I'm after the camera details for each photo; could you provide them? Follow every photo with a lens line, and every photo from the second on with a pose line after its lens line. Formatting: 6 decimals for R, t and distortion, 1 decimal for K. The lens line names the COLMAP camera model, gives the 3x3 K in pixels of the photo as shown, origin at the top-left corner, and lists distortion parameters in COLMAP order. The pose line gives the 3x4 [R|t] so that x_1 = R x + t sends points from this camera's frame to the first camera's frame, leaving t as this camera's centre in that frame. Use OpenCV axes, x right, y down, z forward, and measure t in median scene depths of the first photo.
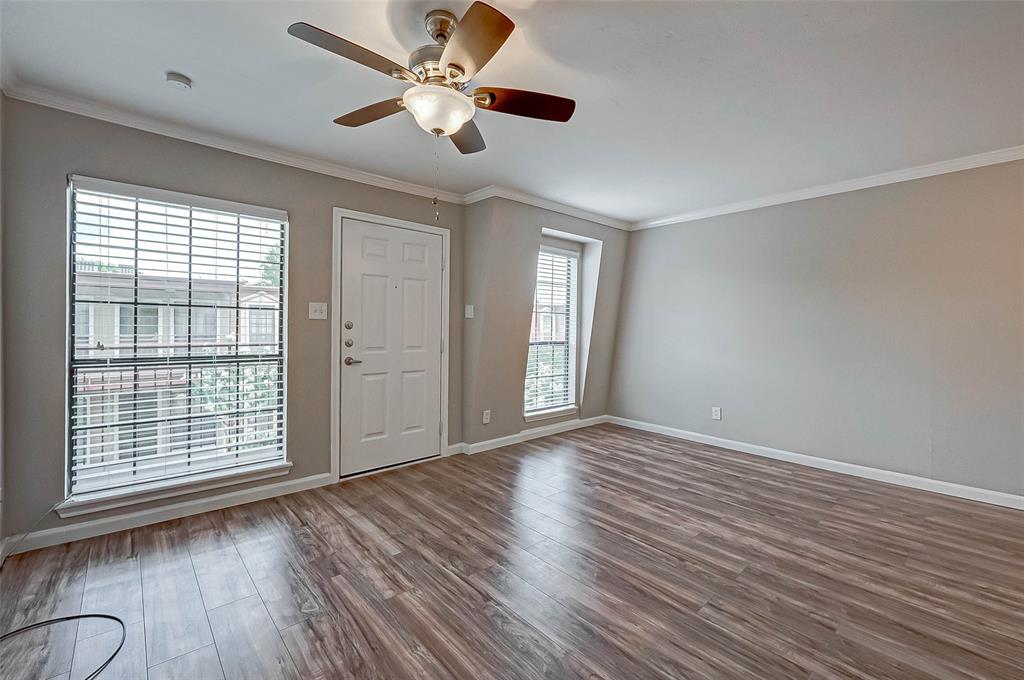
lens RADIAL K [[427.4, 0, 519.7], [0, 427.4, 330.0], [0, 0, 1]] dist [-0.000696, -0.000186]
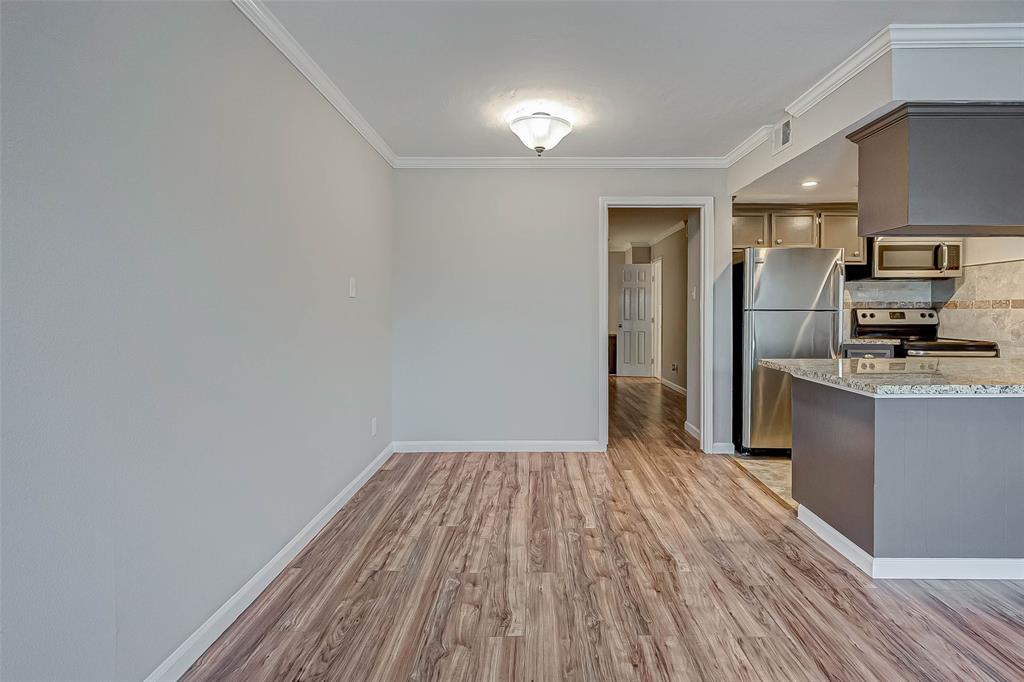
lens RADIAL K [[464.5, 0, 530.8], [0, 464.5, 315.1], [0, 0, 1]] dist [-0.001408, 0.000493]
pose [[-0.734732, -0.009586, 0.678289, 0.481811], [-0.003873, 0.999943, 0.009936, -0.000791], [-0.678346, 0.004673, -0.734728, 1.192594]]
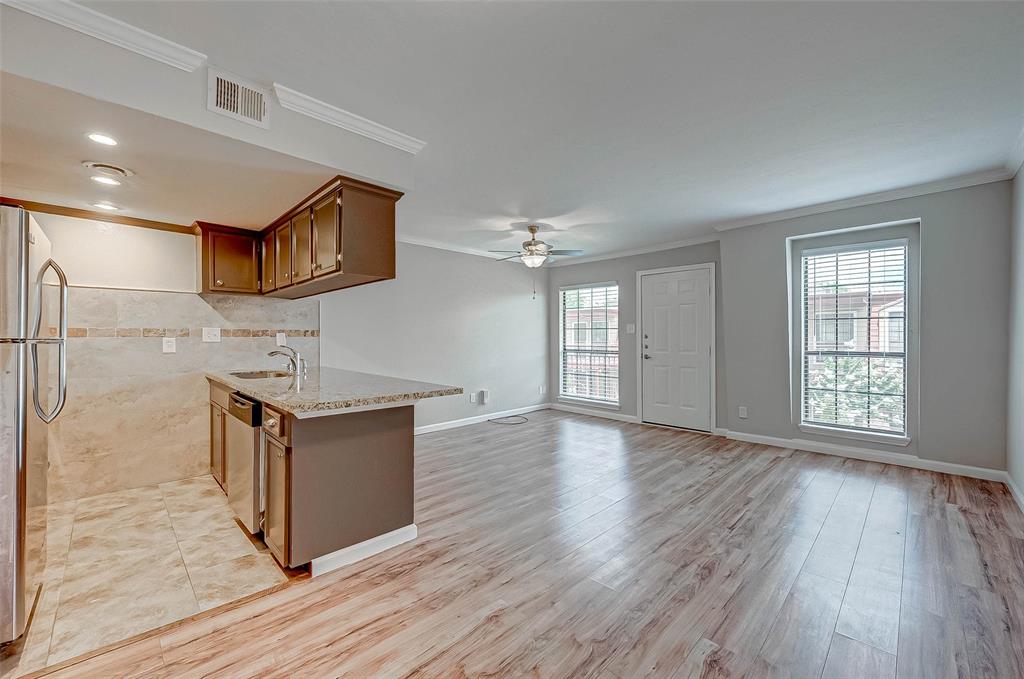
lens RADIAL K [[413.9, 0, 520.2], [0, 413.9, 339.0], [0, 0, 1]] dist [0.000153, -0.000046]
pose [[0.057897, 0.001867, -0.998321, 1.482274], [0.003261, 0.999993, 0.002059, -0.005724], [0.998317, -0.003374, 0.057890, 0.453535]]
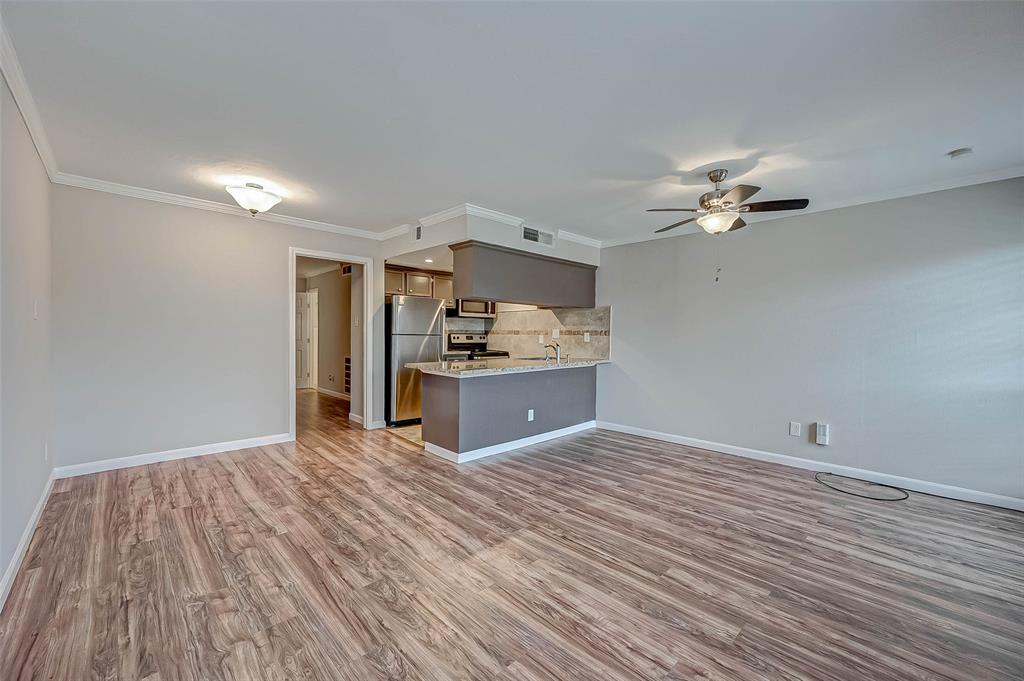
lens RADIAL K [[411.6, 0, 512.2], [0, 411.6, 342.4], [0, 0, 1]] dist [-0.000504, 0.000356]
pose [[-0.999664, -0.014796, -0.021288, 0.433583], [-0.015223, 0.999683, 0.020056, -0.013854], [0.020985, 0.020373, -0.999572, 1.659202]]
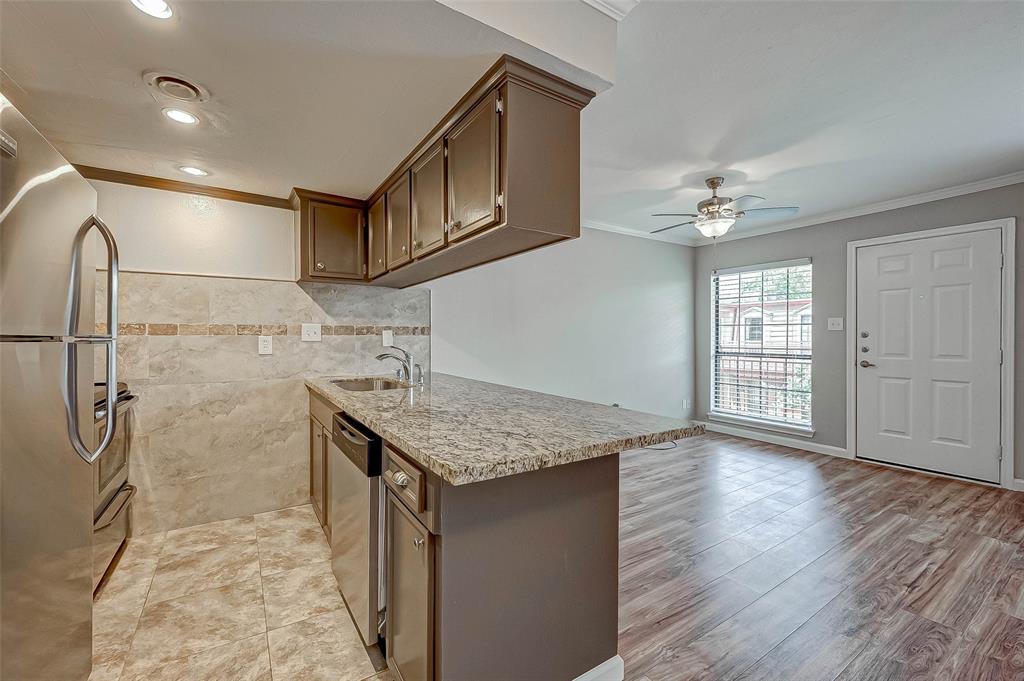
lens RADIAL K [[433.8, 0, 514.1], [0, 433.8, 339.6], [0, 0, 1]] dist [0.000643, -0.000077]
pose [[-0.145909, 0.003611, -0.989291, 1.135461], [0.002533, 0.999991, 0.003277, -0.003537], [0.989295, -0.002028, -0.145917, 0.226491]]
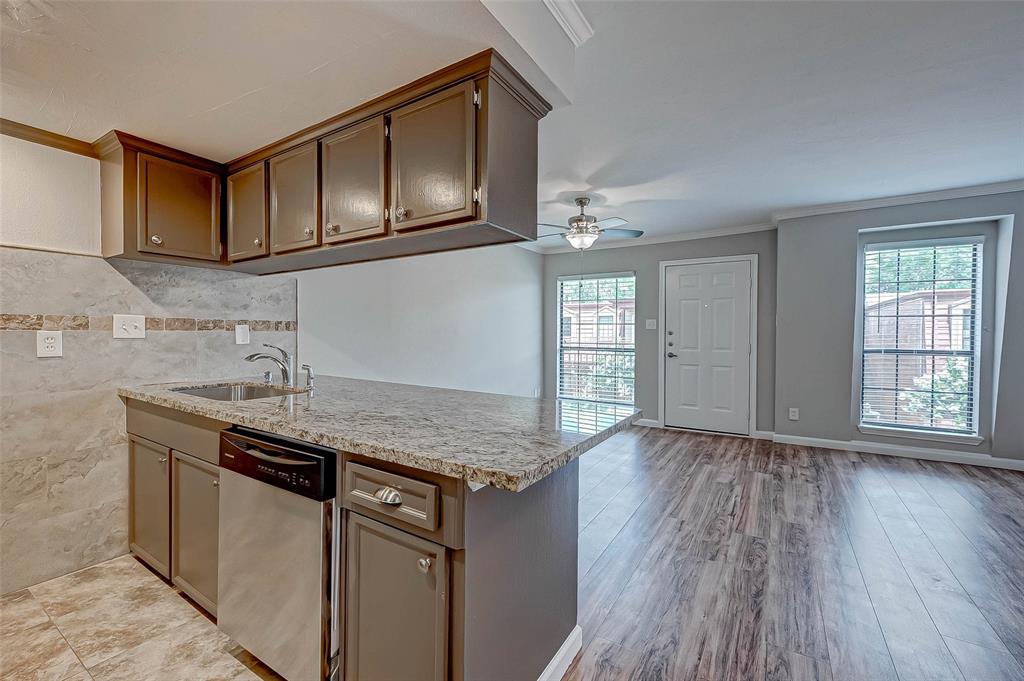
lens RADIAL K [[417.0, 0, 531.5], [0, 417.0, 336.8], [0, 0, 1]] dist [0.000941, 0.000345]
pose [[0.294074, 0.008257, -0.955747, 1.107966], [-0.002055, 0.999966, 0.008007, -0.007611], [0.955780, -0.000391, 0.294081, 0.047240]]
